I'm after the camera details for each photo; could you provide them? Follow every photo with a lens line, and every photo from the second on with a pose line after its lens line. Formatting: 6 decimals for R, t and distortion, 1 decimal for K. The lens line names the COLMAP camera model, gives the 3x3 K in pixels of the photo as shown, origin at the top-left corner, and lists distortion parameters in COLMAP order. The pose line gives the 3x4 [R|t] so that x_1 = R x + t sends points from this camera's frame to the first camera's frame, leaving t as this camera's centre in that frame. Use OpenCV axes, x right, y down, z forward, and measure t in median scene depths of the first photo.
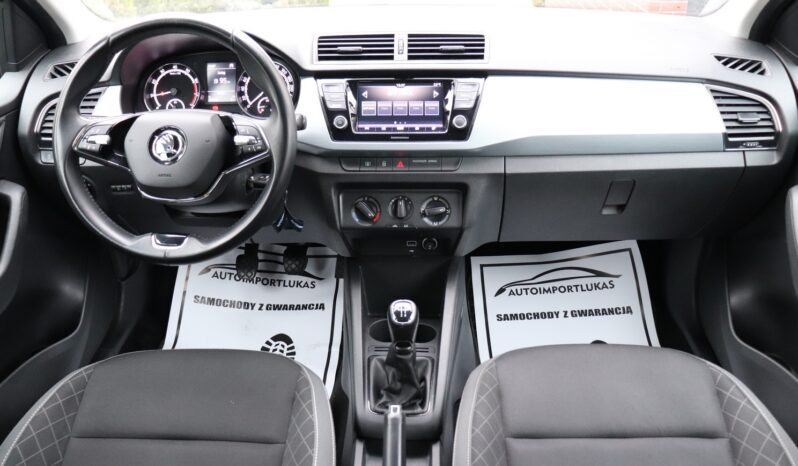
lens RADIAL K [[658.2, 0, 388.8], [0, 658.2, 227.6], [0, 0, 1]] dist [-0.172324, 0.146219]
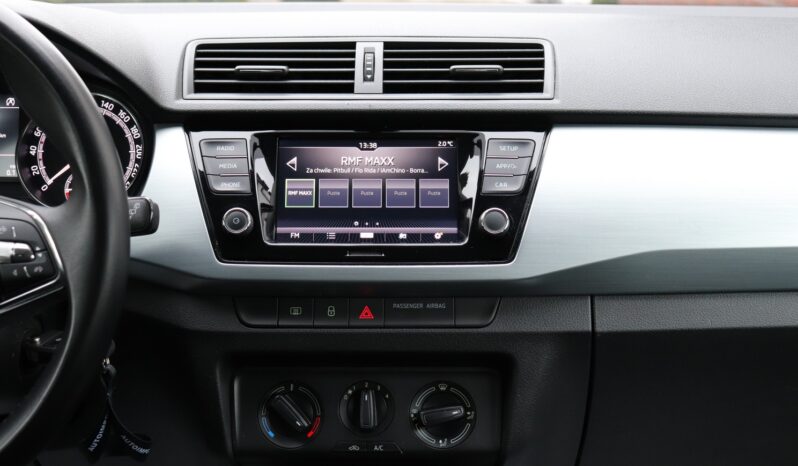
lens RADIAL K [[1092.9, 0, 393.6], [0, 1092.9, 237.0], [0, 0, 1]] dist [0.031931, 0.000000]
pose [[0.999294, 0.006747, 0.036966, 0.007781], [-0.000245, 0.984897, -0.173143, -0.015336], [-0.037576, 0.173012, 0.984203, 0.230888]]
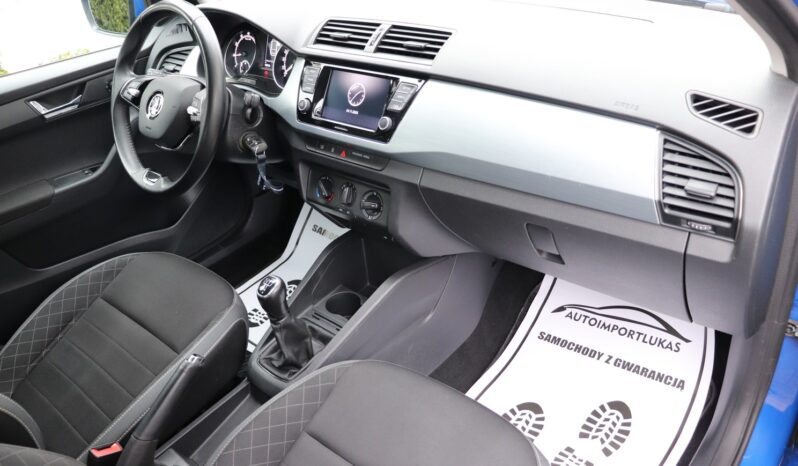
lens RADIAL K [[658.2, 0, 394.1], [0, 658.2, 235.7], [0, 0, 1]] dist [-0.172324, 0.146219]
pose [[0.777426, 0.274573, -0.565878, 0.694445], [-0.202619, 0.961052, 0.187950, -0.180958], [0.595444, -0.031460, 0.802780, 0.210007]]
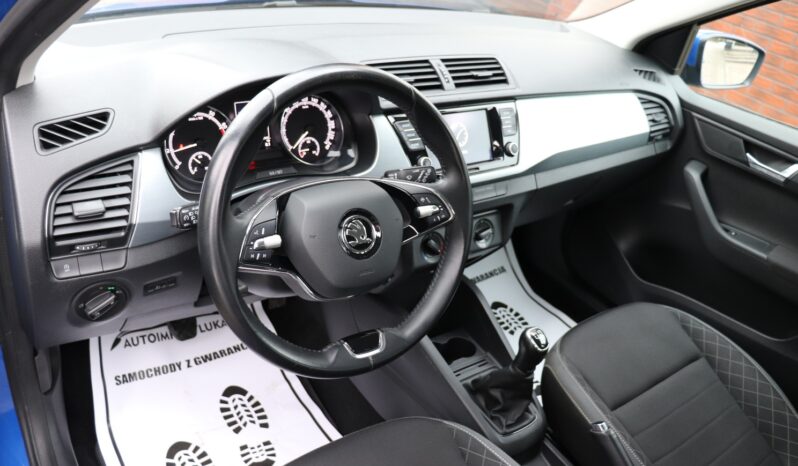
lens RADIAL K [[658.2, 0, 384.6], [0, 658.2, 236.4], [0, 0, 1]] dist [-0.172324, 0.146219]
pose [[0.779470, -0.202988, 0.592640, -0.680663], [0.128757, 0.977760, 0.165551, -0.216287], [-0.613064, -0.052735, 0.788271, 0.281265]]
